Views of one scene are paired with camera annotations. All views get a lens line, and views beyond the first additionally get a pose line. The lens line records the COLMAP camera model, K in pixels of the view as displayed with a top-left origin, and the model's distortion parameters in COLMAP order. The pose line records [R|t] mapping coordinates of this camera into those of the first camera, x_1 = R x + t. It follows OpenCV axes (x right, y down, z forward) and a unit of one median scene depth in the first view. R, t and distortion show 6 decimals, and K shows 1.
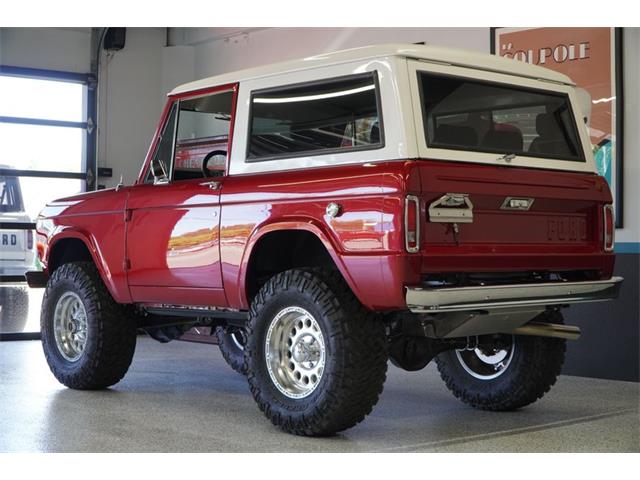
lens RADIAL K [[1272.0, 0, 302.2], [0, 1272.0, 241.8], [0, 0, 1]] dist [-0.230511, -0.200439]
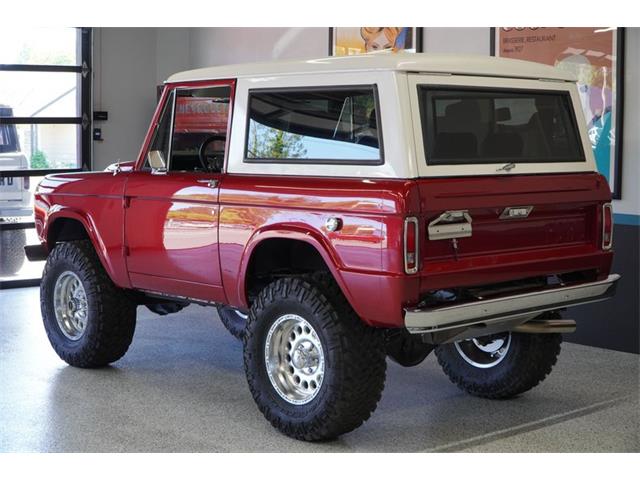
lens RADIAL K [[1272.0, 0, 302.2], [0, 1272.0, 241.8], [0, 0, 1]] dist [-0.230511, -0.200439]
pose [[0.999986, -0.003295, 0.004173, -0.003202], [0.002822, 0.994064, 0.108758, -0.109658], [-0.004506, -0.108744, 0.994060, 0.003760]]
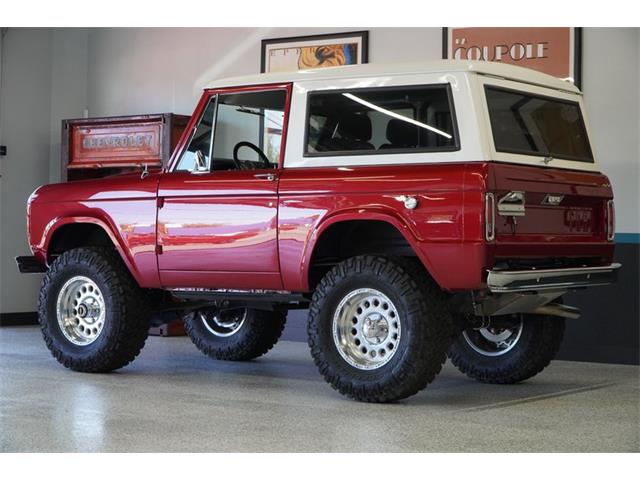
lens RADIAL K [[1661.4, 0, 331.7], [0, 1661.4, 240.0], [0, 0, 1]] dist [-0.380772, -0.195902]
pose [[0.966455, 0.008110, 0.256708, -0.390626], [-0.010886, 0.999897, 0.009393, -0.004869], [-0.256605, -0.011873, 0.966443, -0.388544]]
